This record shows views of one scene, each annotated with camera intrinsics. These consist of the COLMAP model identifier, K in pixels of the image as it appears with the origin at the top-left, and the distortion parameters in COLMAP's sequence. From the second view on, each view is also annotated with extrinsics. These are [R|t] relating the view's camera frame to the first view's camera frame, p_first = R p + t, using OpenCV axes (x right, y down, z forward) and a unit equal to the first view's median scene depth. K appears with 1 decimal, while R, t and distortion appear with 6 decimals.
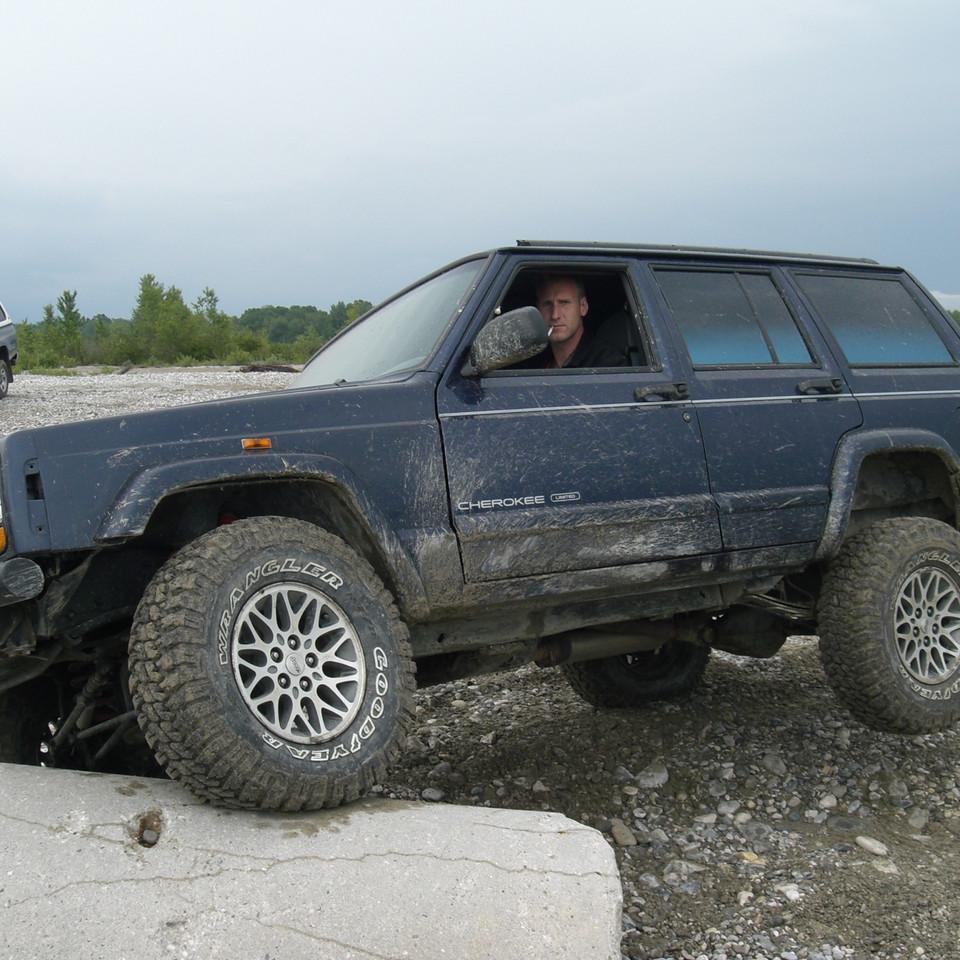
lens RADIAL K [[1433.4, 0, 474.8], [0, 1433.4, 521.4], [0, 0, 1]] dist [-0.137128, 0.000000]
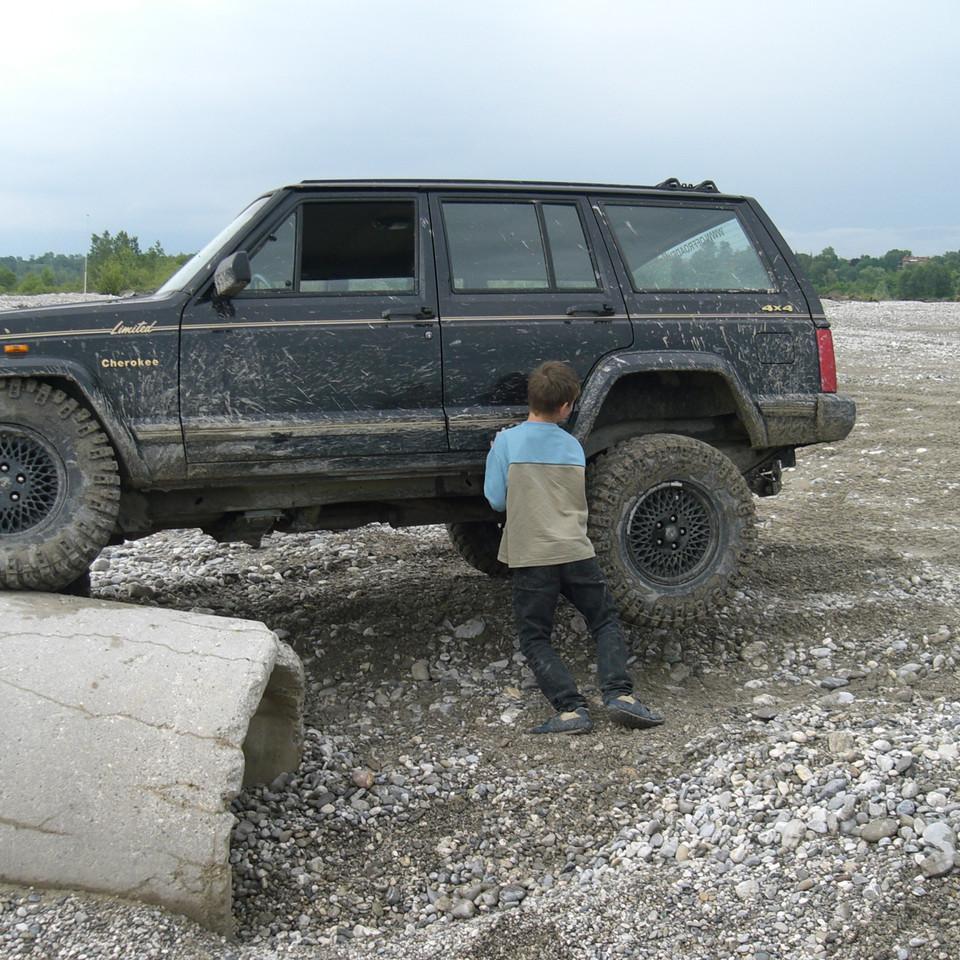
lens RADIAL K [[1433.4, 0, 469.4], [0, 1433.4, 528.0], [0, 0, 1]] dist [-0.137128, 0.000000]
pose [[0.988546, 0.033423, -0.147169, 0.435193], [-0.025900, 0.998273, 0.052737, 0.052991], [0.148678, -0.048321, 0.987704, -0.218096]]
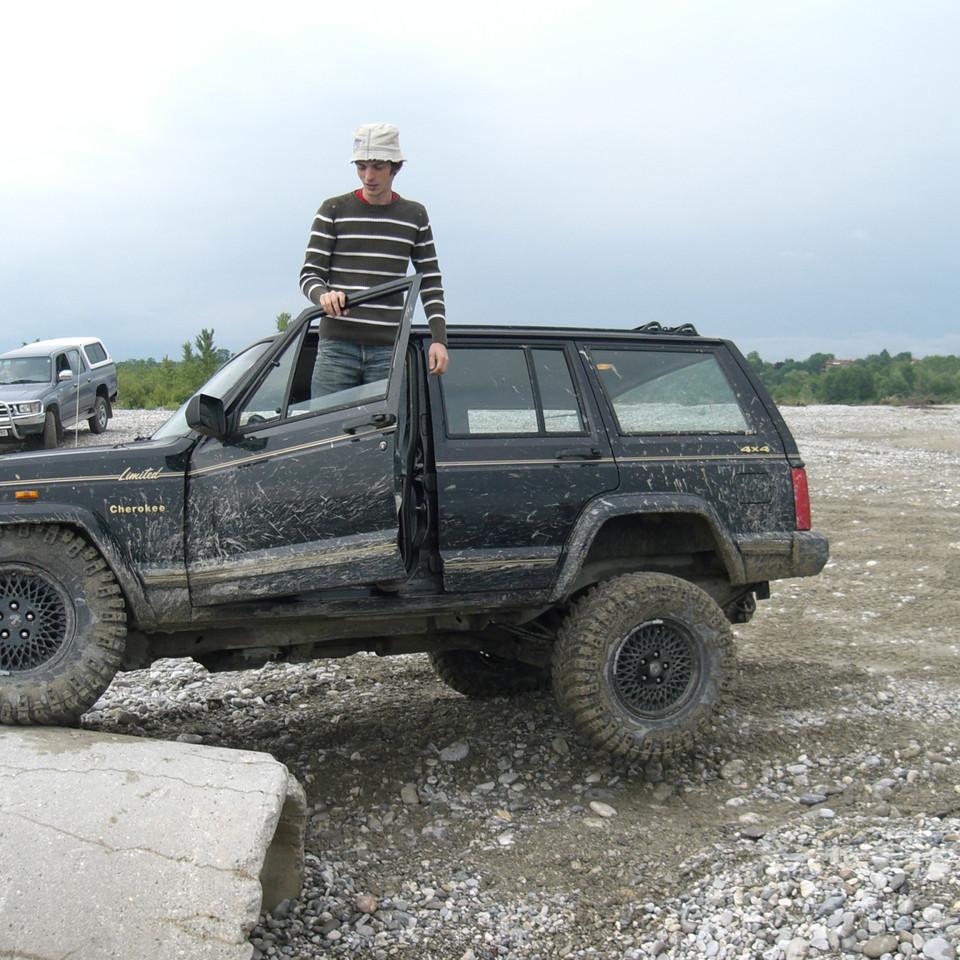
lens RADIAL K [[1433.4, 0, 474.5], [0, 1433.4, 524.6], [0, 0, 1]] dist [-0.137128, 0.000000]
pose [[0.995065, 0.013137, -0.098356, 0.379836], [-0.015560, 0.999593, -0.023911, 0.026709], [0.098002, 0.025323, 0.994864, -0.278477]]
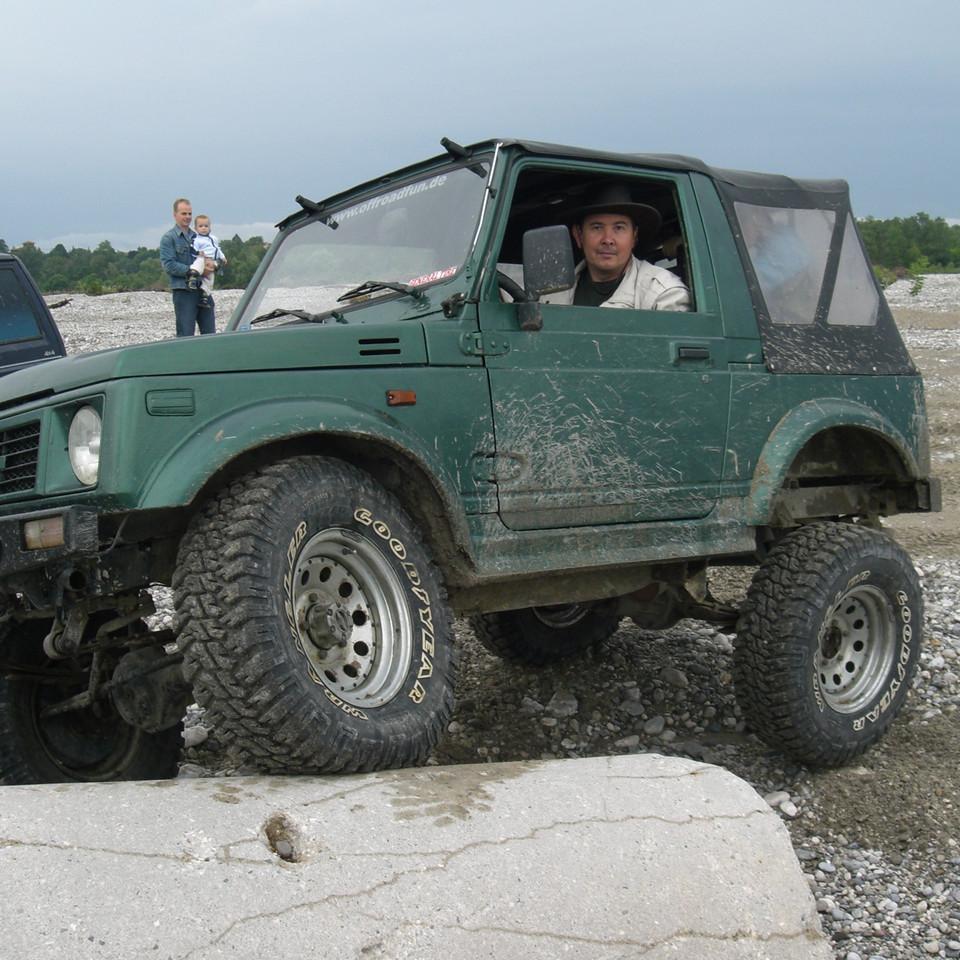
lens RADIAL K [[1433.4, 0, 455.6], [0, 1433.4, 498.7], [0, 0, 1]] dist [-0.137128, 0.000000]
pose [[0.942768, -0.072092, 0.325564, -0.357298], [0.060640, 0.997136, 0.045200, -0.008014], [-0.327890, -0.022871, 0.944439, 0.184493]]
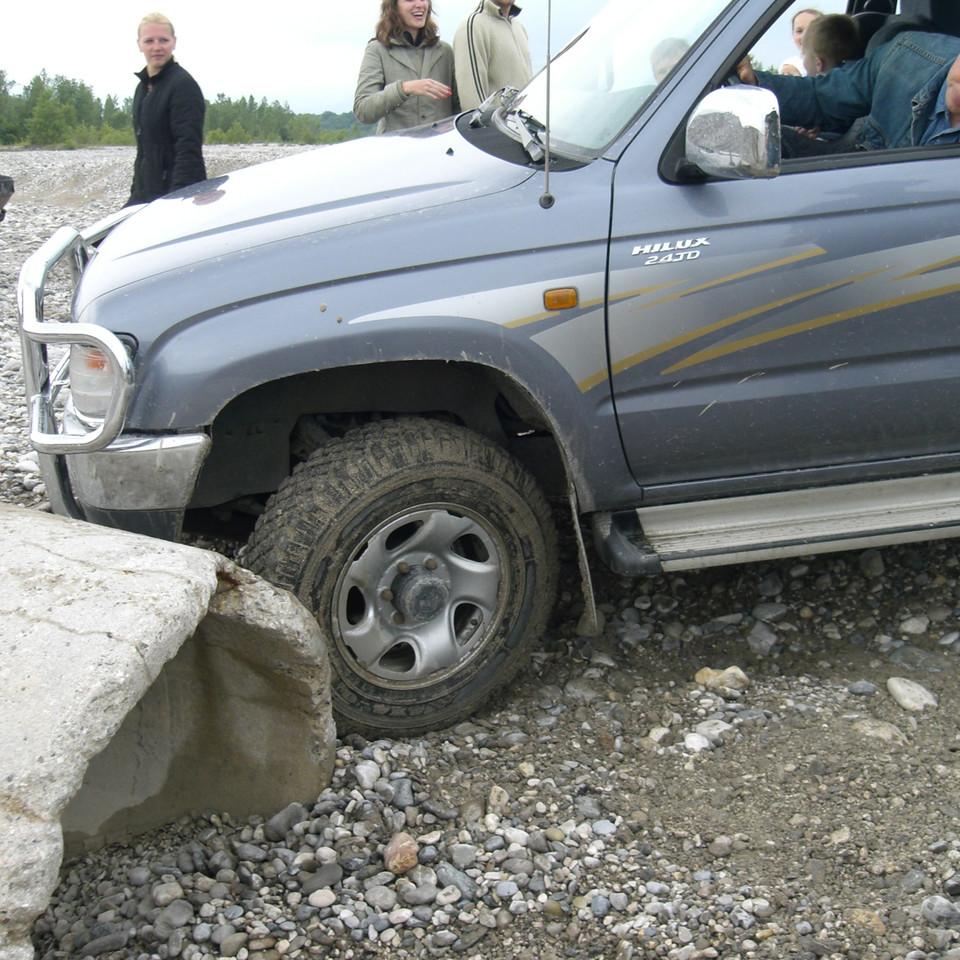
lens RADIAL K [[1433.4, 0, 482.7], [0, 1433.4, 491.1], [0, 0, 1]] dist [-0.137128, 0.000000]
pose [[0.914832, 0.101207, -0.390948, 0.454560], [-0.052199, 0.989601, 0.134035, 0.080631], [0.400448, -0.102212, 0.910601, 0.448049]]
